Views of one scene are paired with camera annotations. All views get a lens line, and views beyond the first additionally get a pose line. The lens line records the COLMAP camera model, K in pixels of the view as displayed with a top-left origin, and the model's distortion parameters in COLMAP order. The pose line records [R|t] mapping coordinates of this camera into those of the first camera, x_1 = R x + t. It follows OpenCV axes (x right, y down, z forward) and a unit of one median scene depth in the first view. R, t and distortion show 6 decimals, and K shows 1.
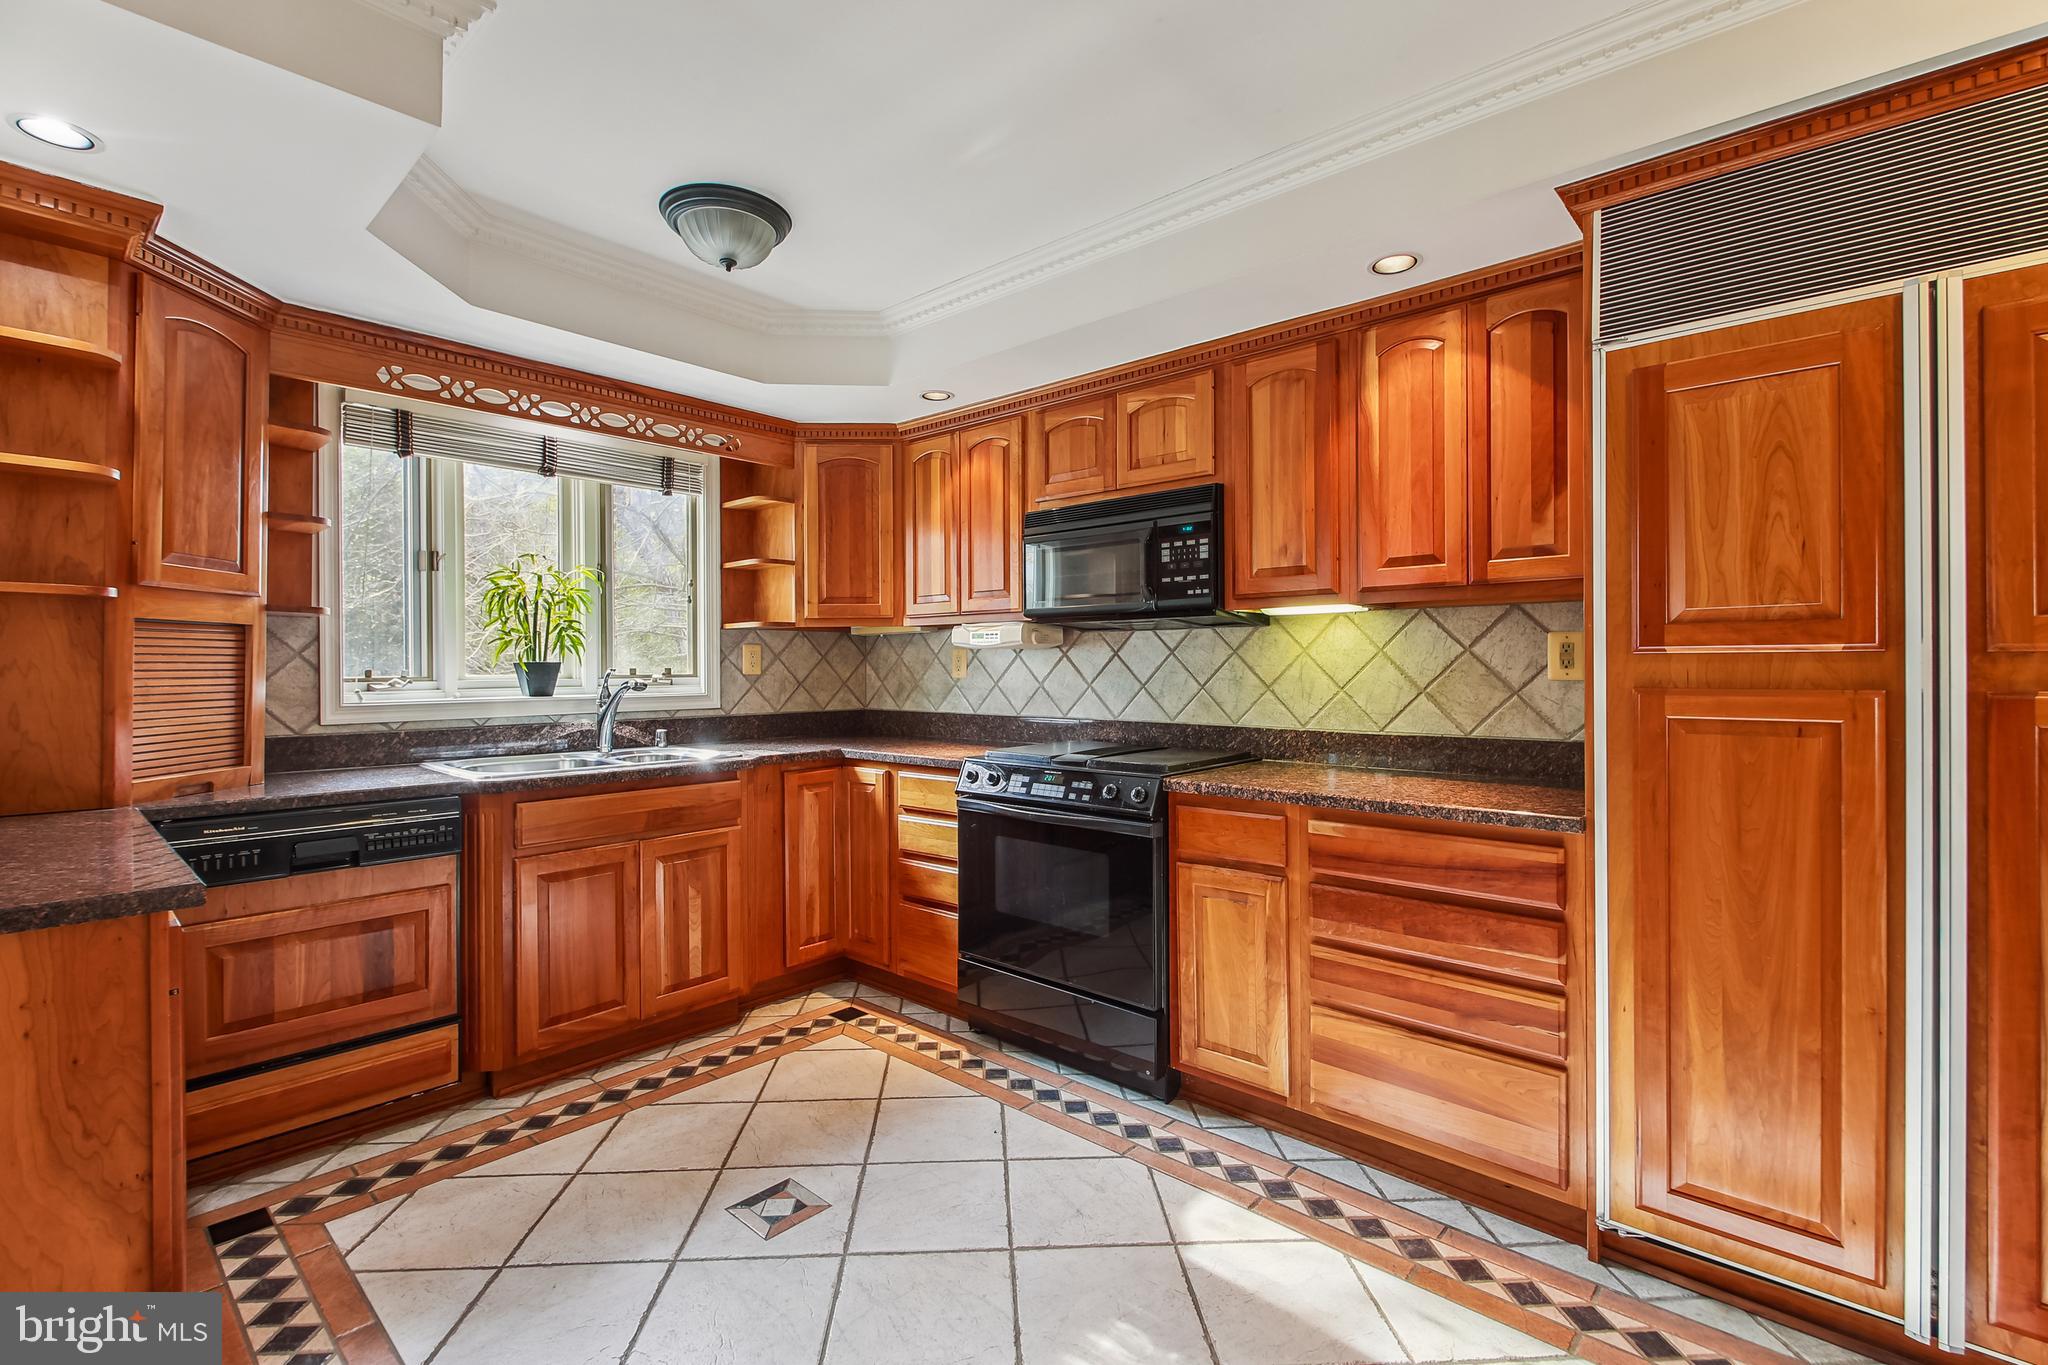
lens RADIAL K [[902.1, 0, 1040.2], [0, 902.1, 672.0], [0, 0, 1]] dist [0.011402, -0.003529]
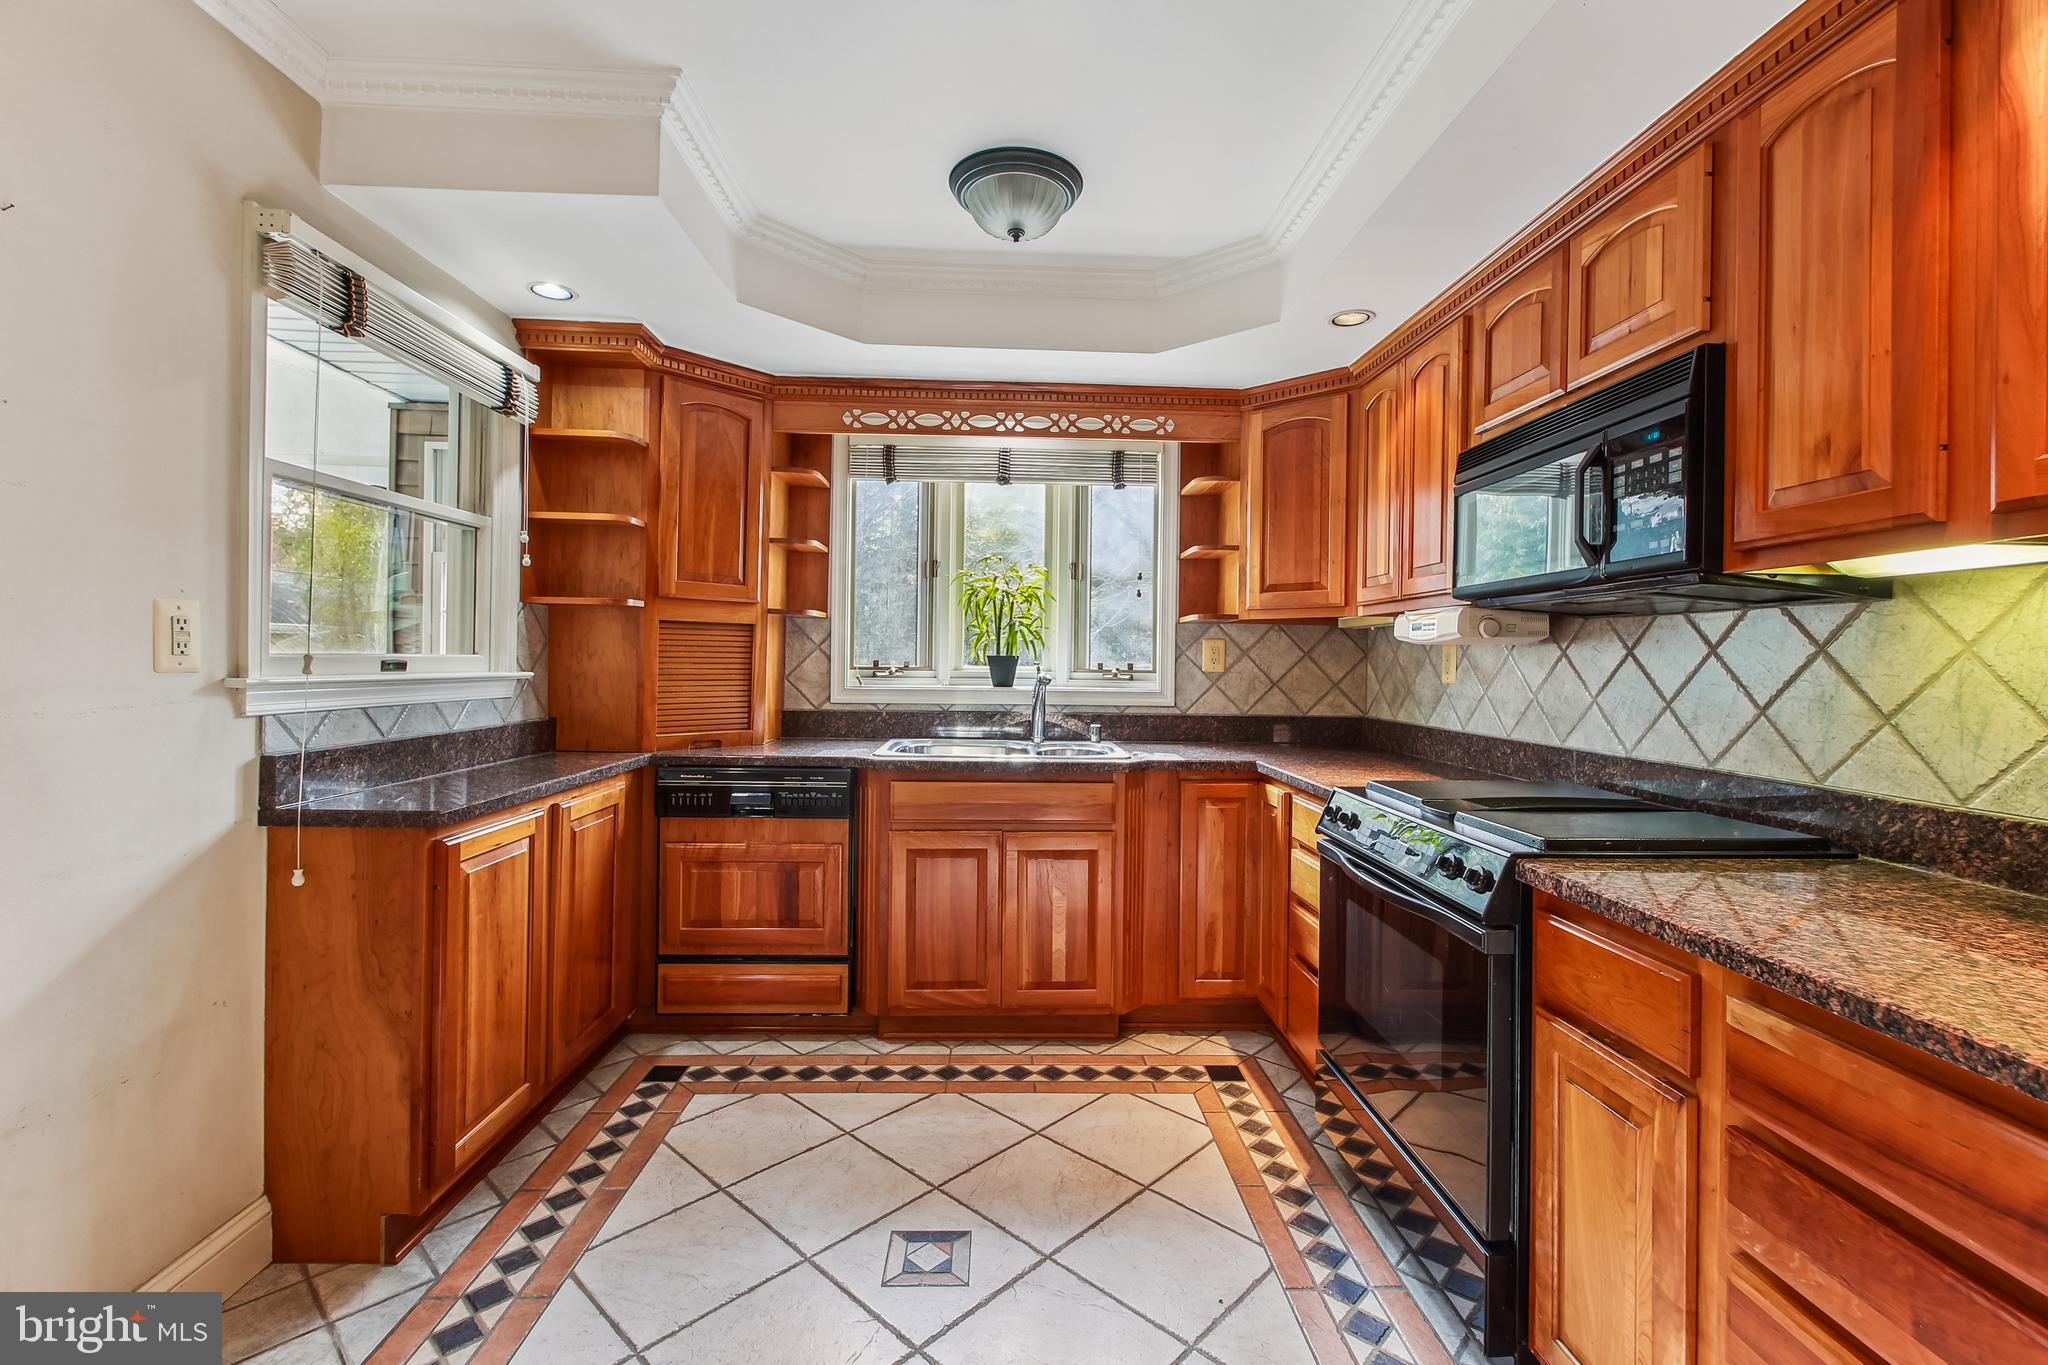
lens RADIAL K [[902.1, 0, 1022.3], [0, 902.1, 664.4], [0, 0, 1]] dist [0.011402, -0.003529]
pose [[0.697831, 0.017655, -0.716044, 0.300202], [-0.021915, 0.999754, 0.003292, -0.005204], [0.715927, 0.013395, 0.698047, 0.308591]]
